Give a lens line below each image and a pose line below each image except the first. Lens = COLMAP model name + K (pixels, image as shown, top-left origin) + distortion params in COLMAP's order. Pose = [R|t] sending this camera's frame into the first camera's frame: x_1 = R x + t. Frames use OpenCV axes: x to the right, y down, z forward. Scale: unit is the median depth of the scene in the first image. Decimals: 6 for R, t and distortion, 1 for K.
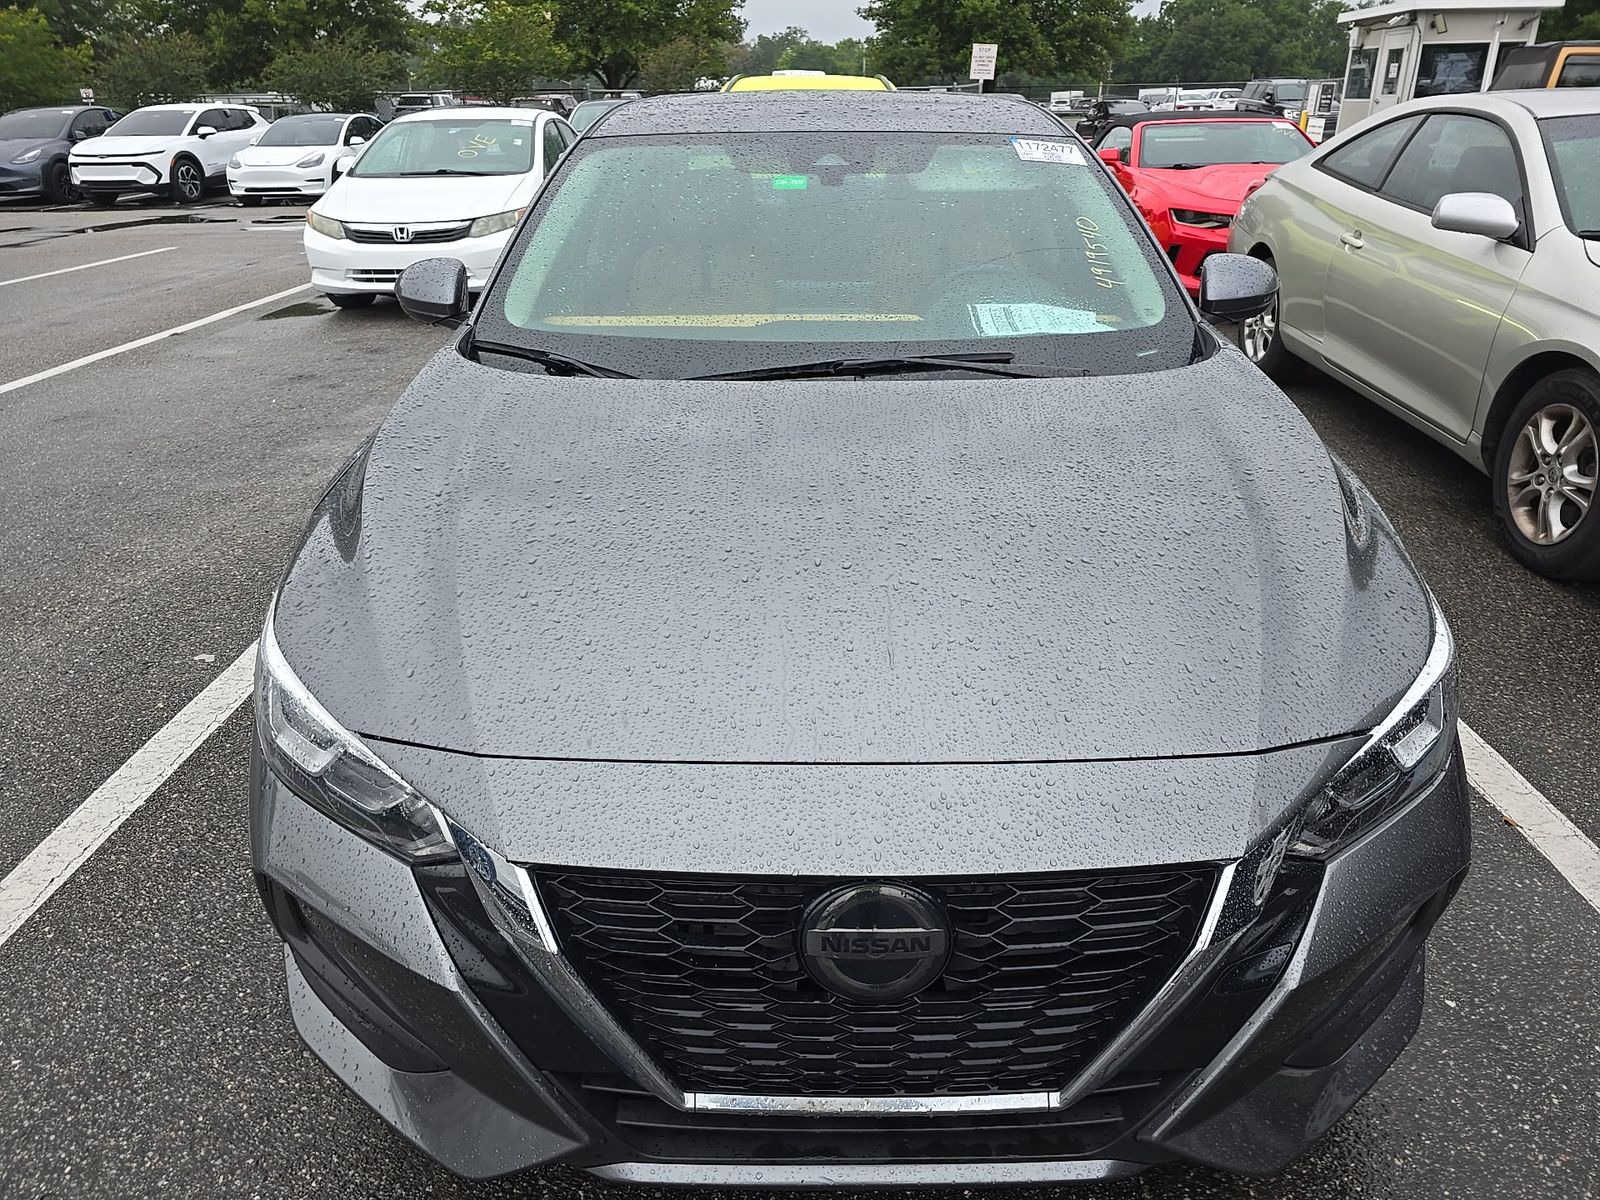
lens RADIAL K [[1129.8, 0, 800.0], [0, 1129.8, 600.0], [0, 0, 1]] dist [0.002615, 0.000163]
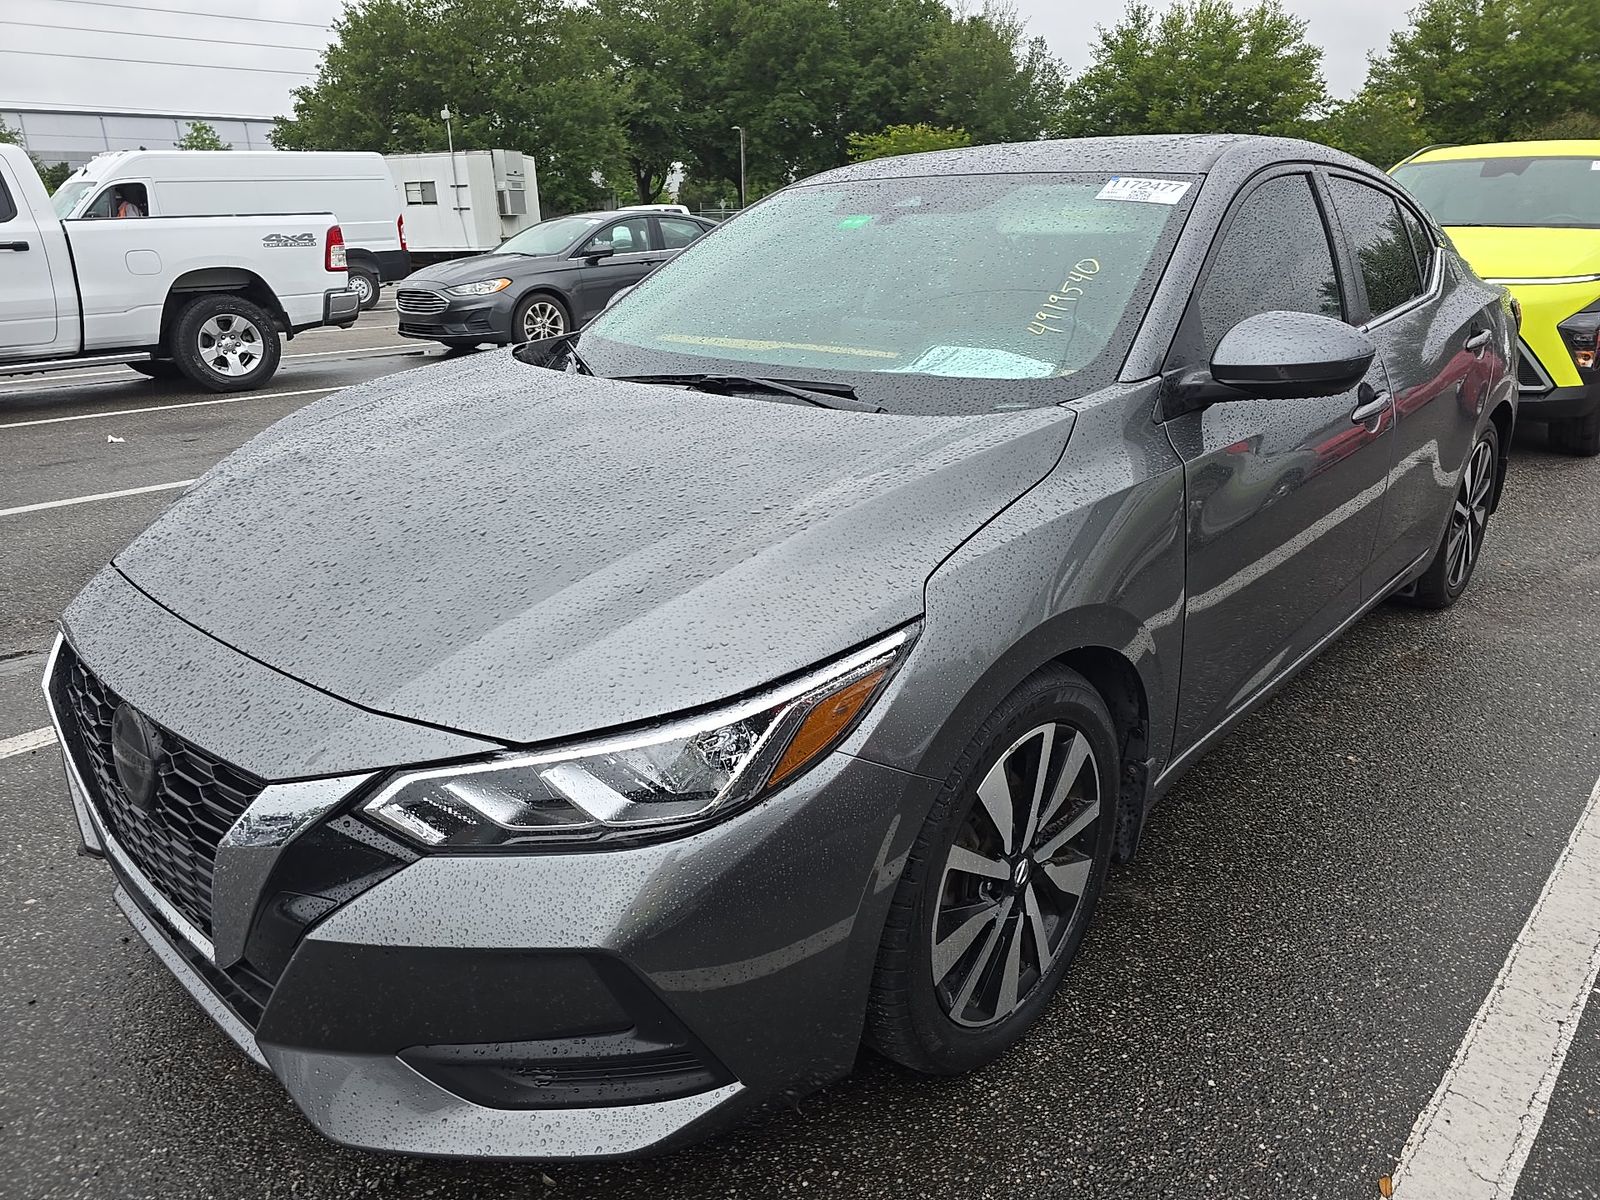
lens RADIAL K [[1129.8, 0, 800.0], [0, 1129.8, 600.0], [0, 0, 1]] dist [0.002615, 0.000163]
pose [[0.755905, 0.207764, -0.620840, 0.675016], [-0.253052, 0.967327, 0.015611, -0.039544], [0.603798, 0.145305, 0.783782, 0.214811]]
